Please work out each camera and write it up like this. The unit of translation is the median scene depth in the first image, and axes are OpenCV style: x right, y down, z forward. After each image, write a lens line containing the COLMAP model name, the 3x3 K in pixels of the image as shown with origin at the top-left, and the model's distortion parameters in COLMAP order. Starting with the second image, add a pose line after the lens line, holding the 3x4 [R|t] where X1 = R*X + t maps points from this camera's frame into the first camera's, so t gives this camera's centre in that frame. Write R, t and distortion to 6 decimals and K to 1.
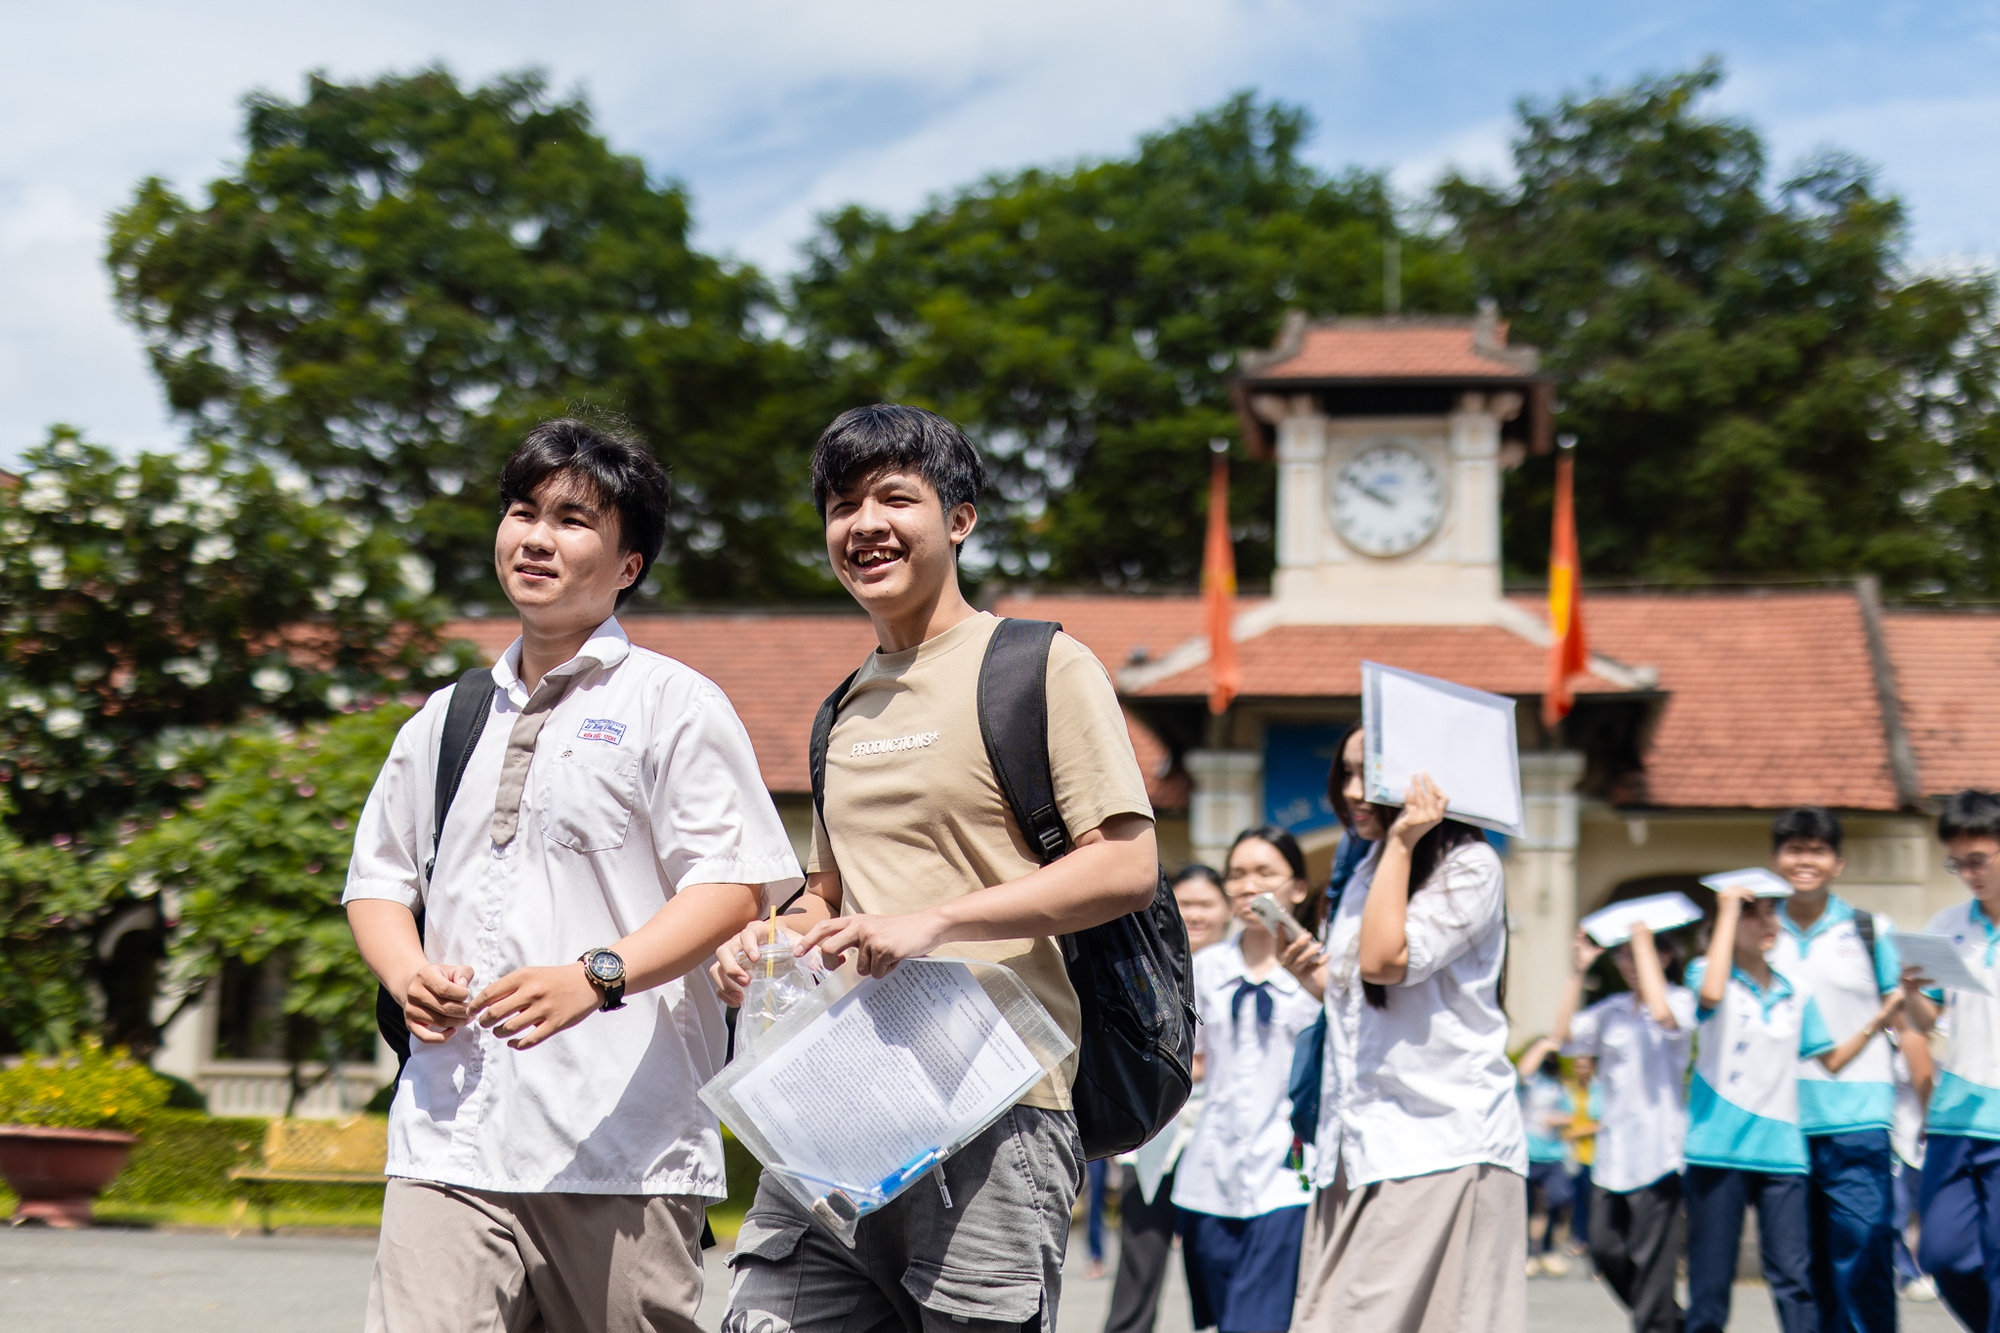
lens RADIAL K [[2875.8, 0, 1000.9], [0, 2875.8, 666.1], [0, 0, 1]] dist [0.018010, 0.000000]
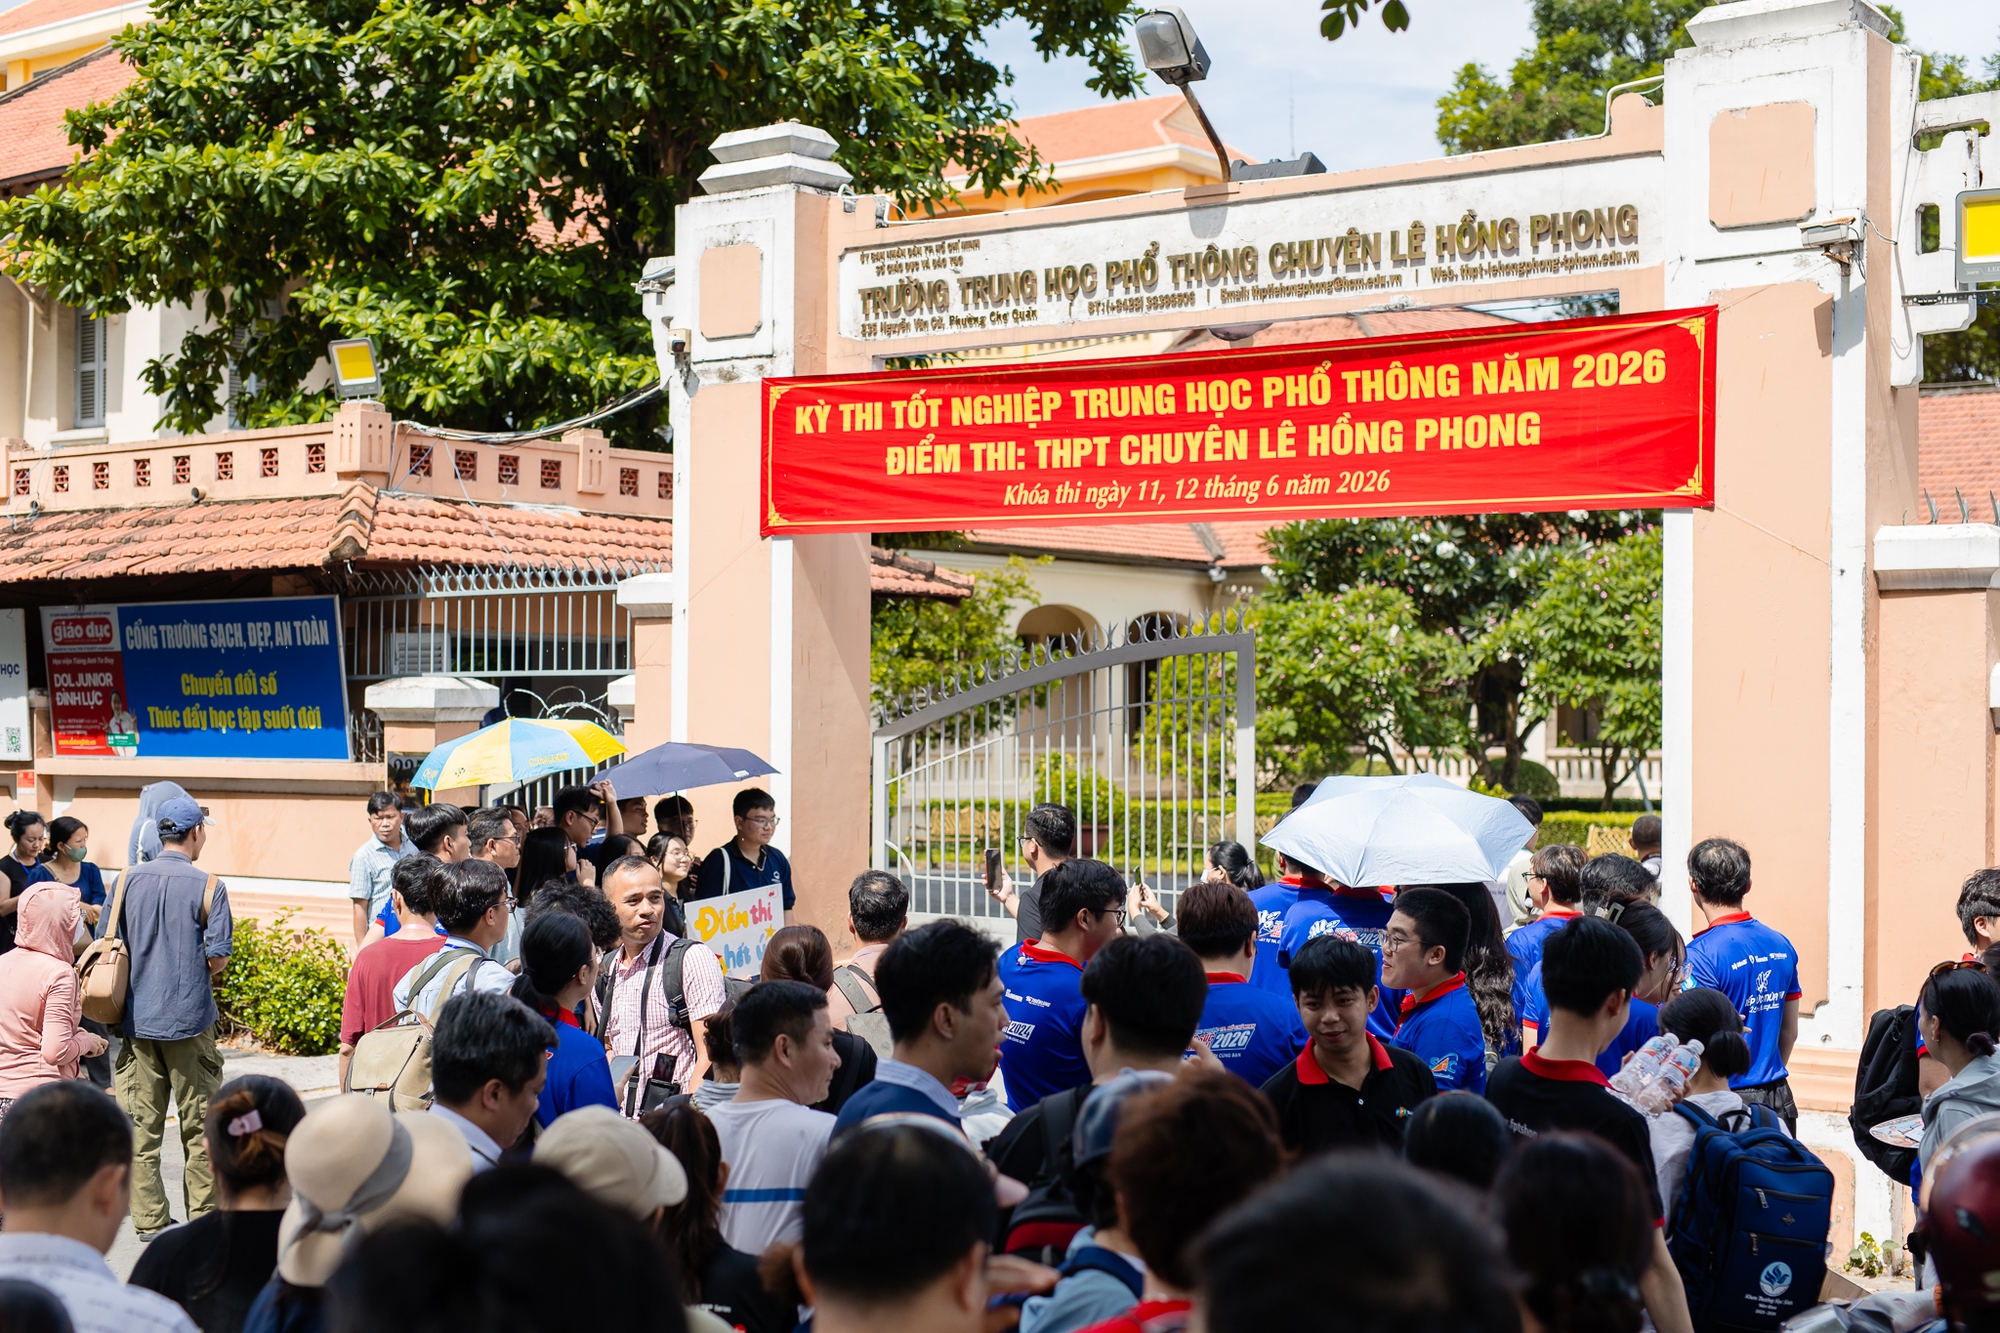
lens RADIAL K [[2875.8, 0, 999.8], [0, 2875.8, 668.0], [0, 0, 1]] dist [0.018010, 0.000000]
pose [[0.895732, -0.029280, -0.443629, 0.147368], [0.085533, 0.990538, 0.107322, -0.108868], [0.436290, -0.134076, 0.889761, -0.501144]]
